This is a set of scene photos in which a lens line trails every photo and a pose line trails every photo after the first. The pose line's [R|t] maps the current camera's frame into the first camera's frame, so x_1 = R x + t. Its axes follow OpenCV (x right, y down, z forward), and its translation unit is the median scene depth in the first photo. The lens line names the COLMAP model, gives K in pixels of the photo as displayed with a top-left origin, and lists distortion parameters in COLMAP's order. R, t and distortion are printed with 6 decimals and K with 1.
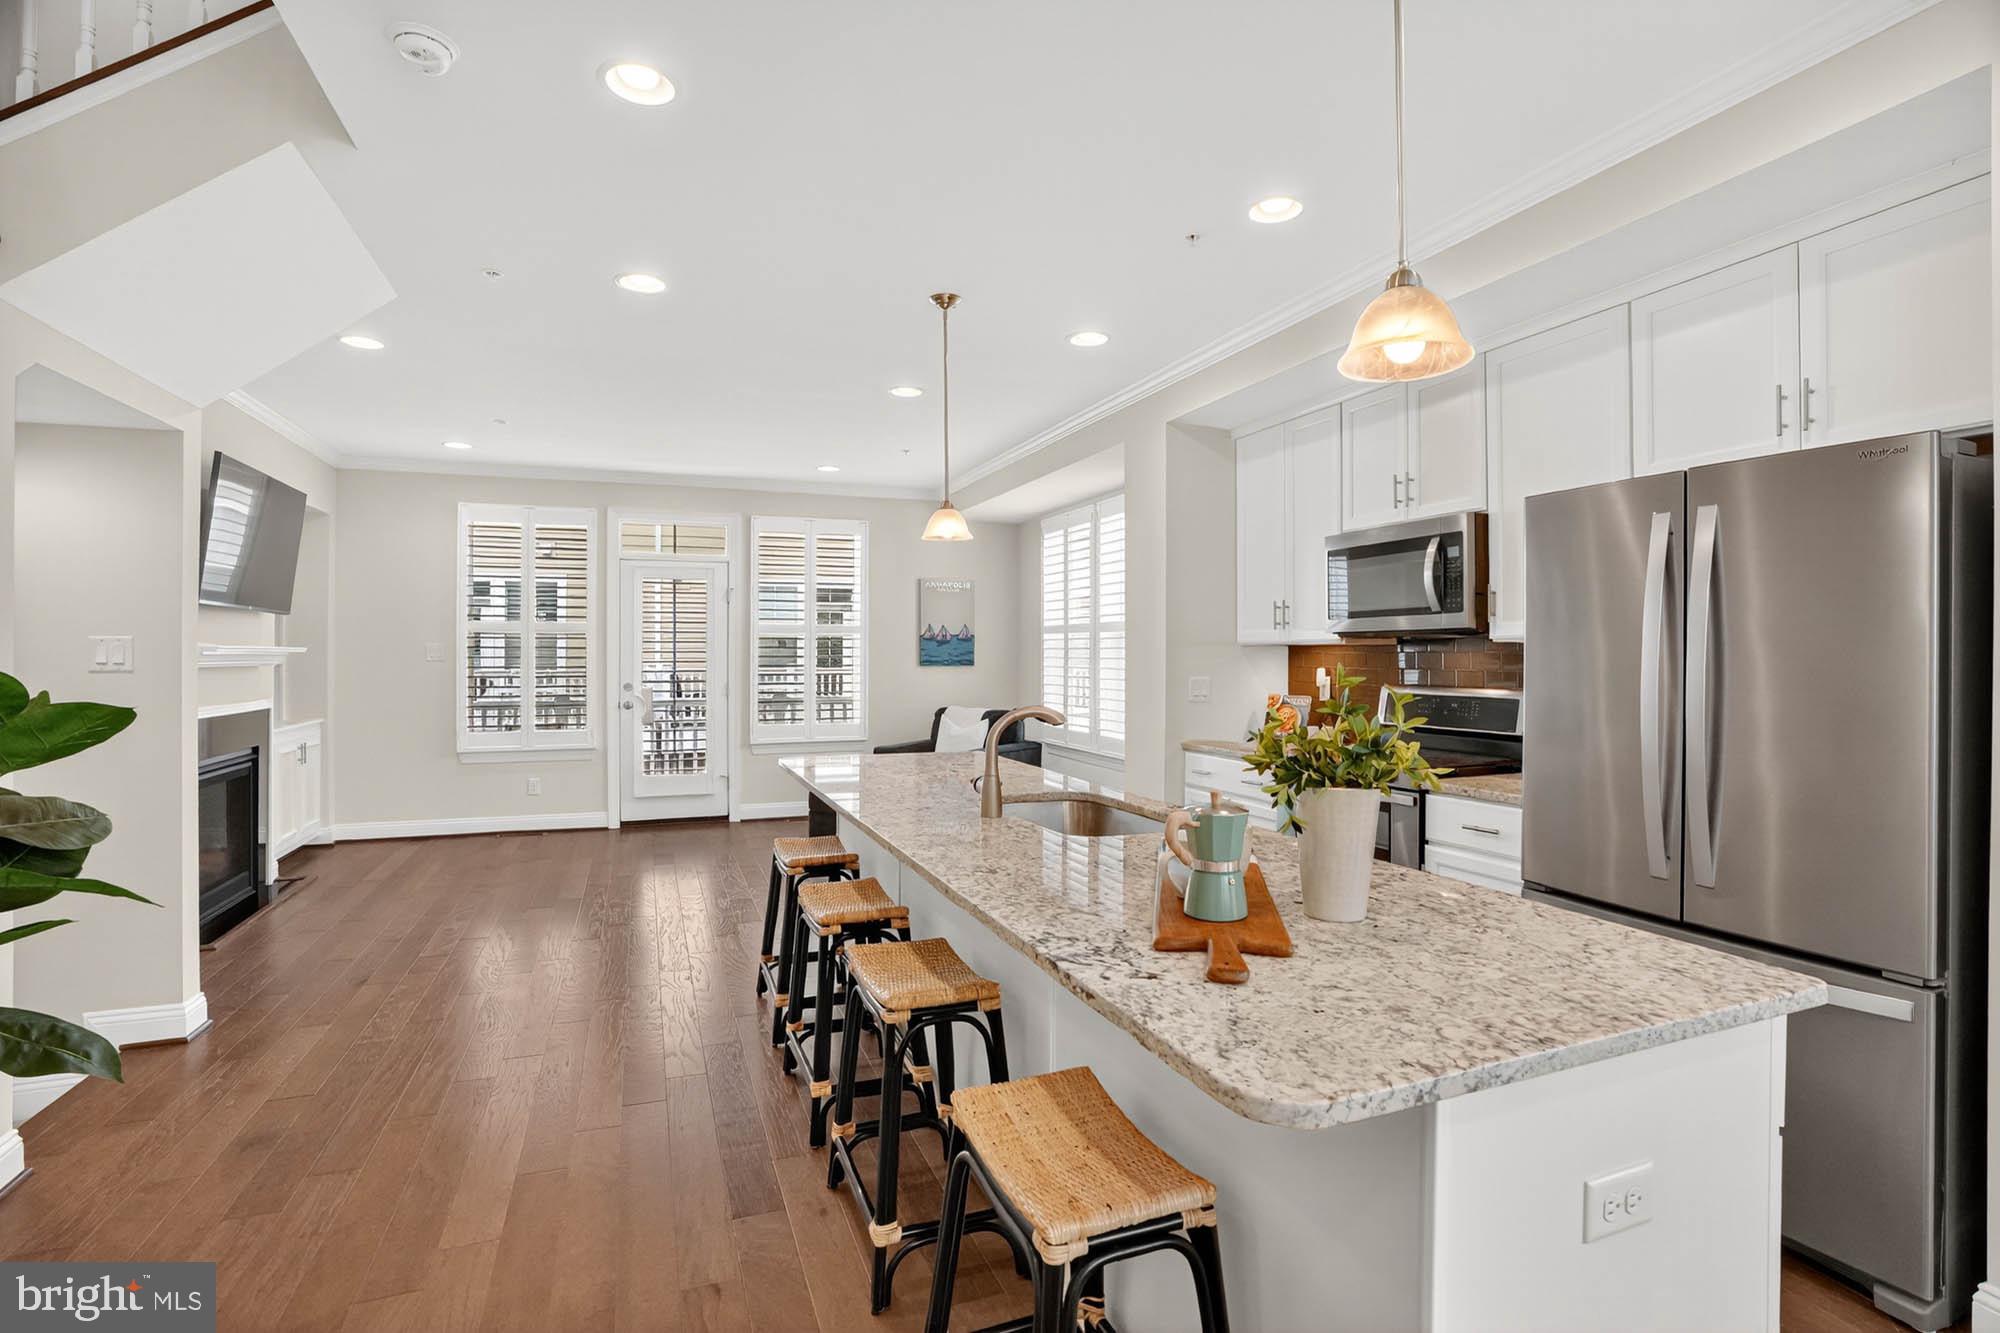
lens RADIAL K [[932.5, 0, 1000.0], [0, 932.5, 666.5], [0, 0, 1]] dist [-0.070683, 0.032884]
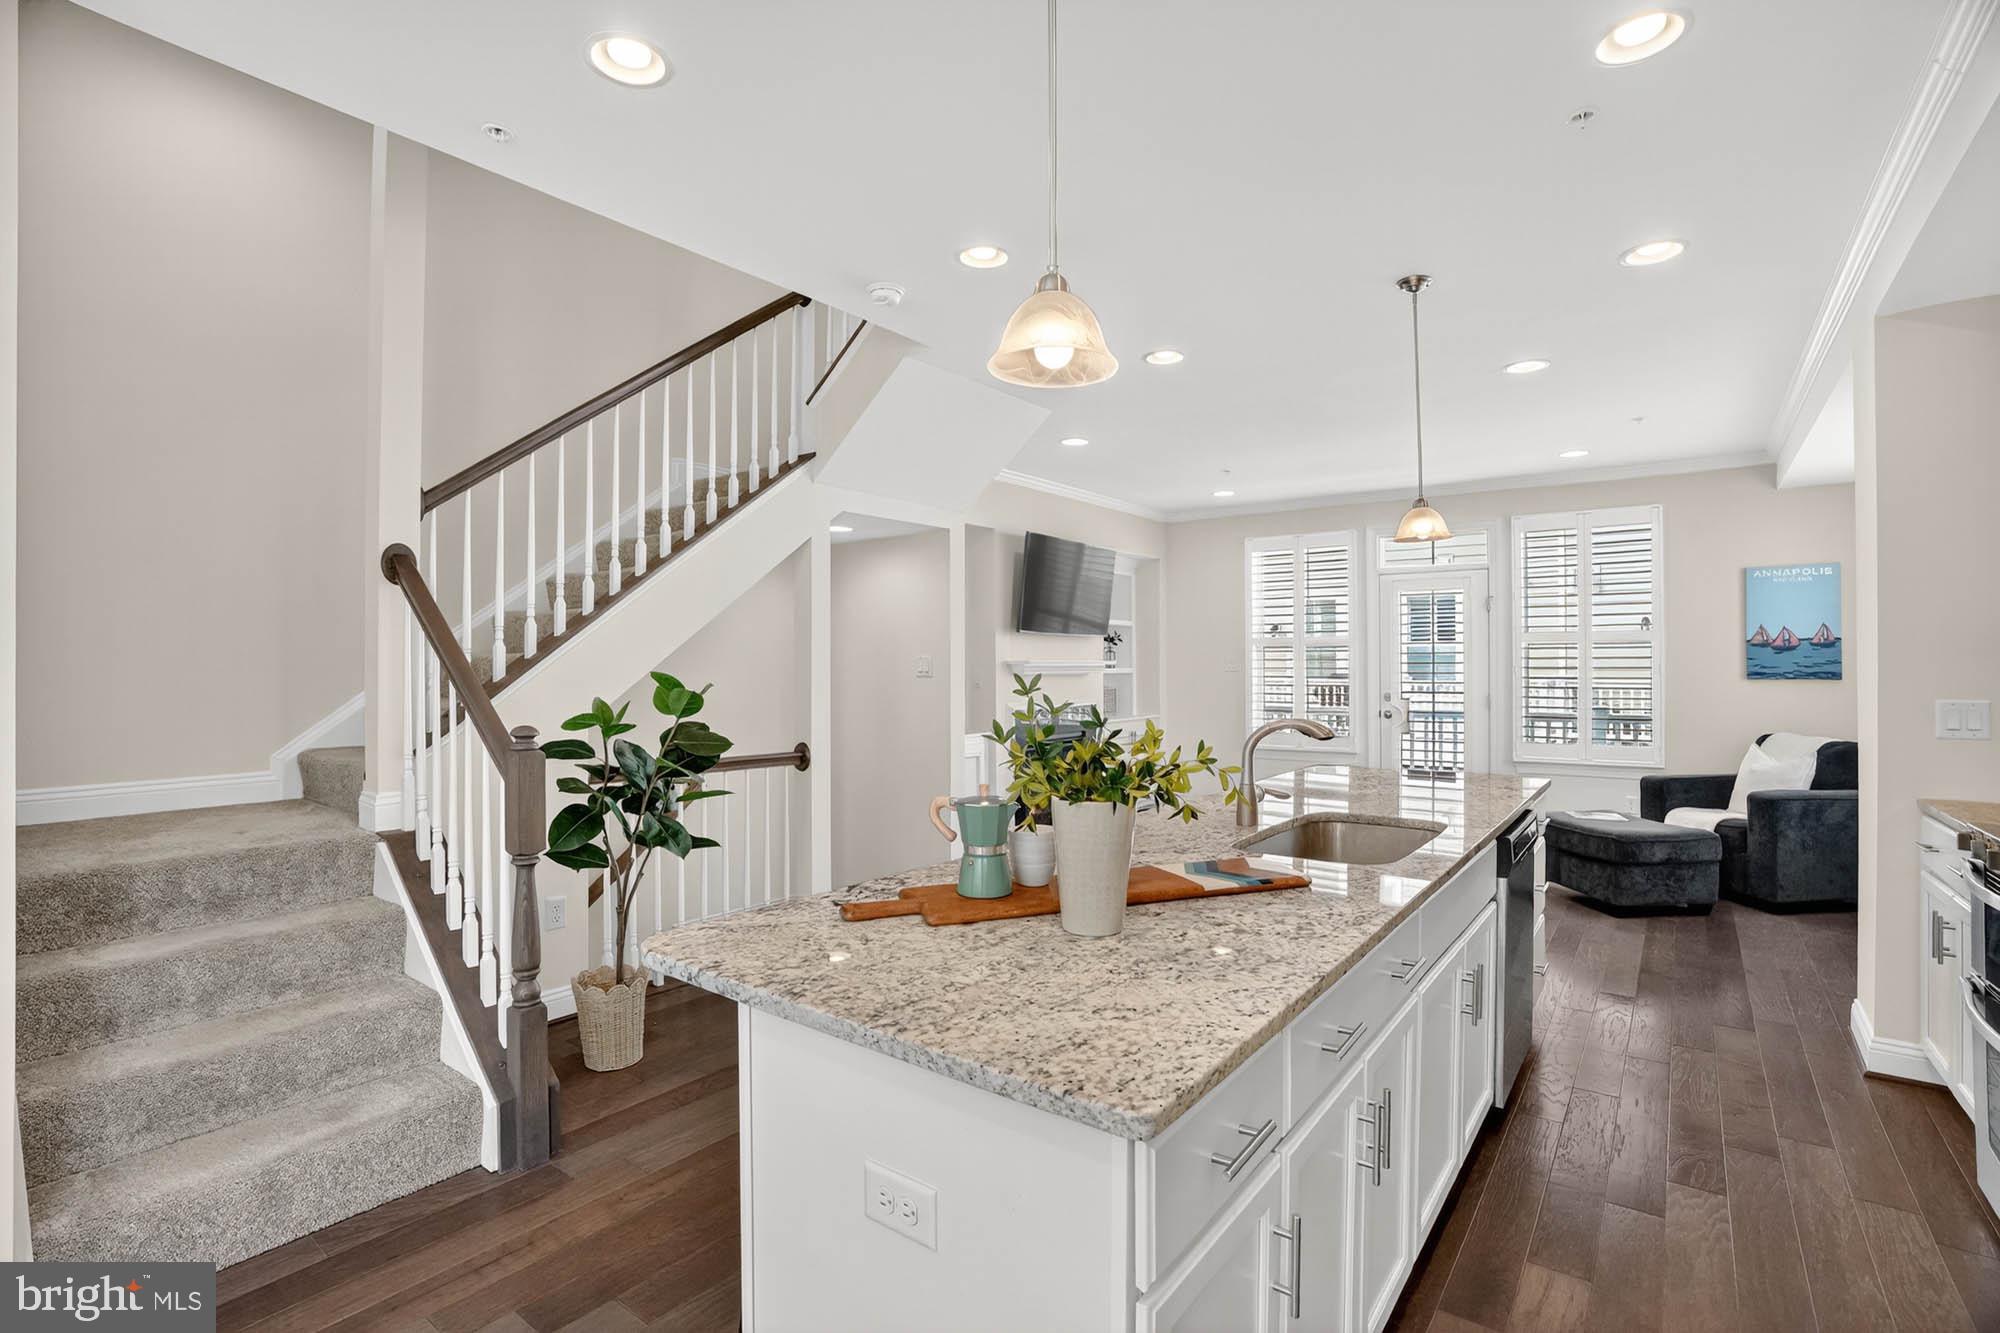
lens RADIAL K [[932.5, 0, 1000.0], [0, 932.5, 666.5], [0, 0, 1]] dist [-0.070683, 0.032884]
pose [[0.521057, -0.002156, -0.853519, 1.308587], [-0.008568, 0.999933, -0.007757, -0.002214], [0.853479, 0.011355, 0.521003, 0.447836]]
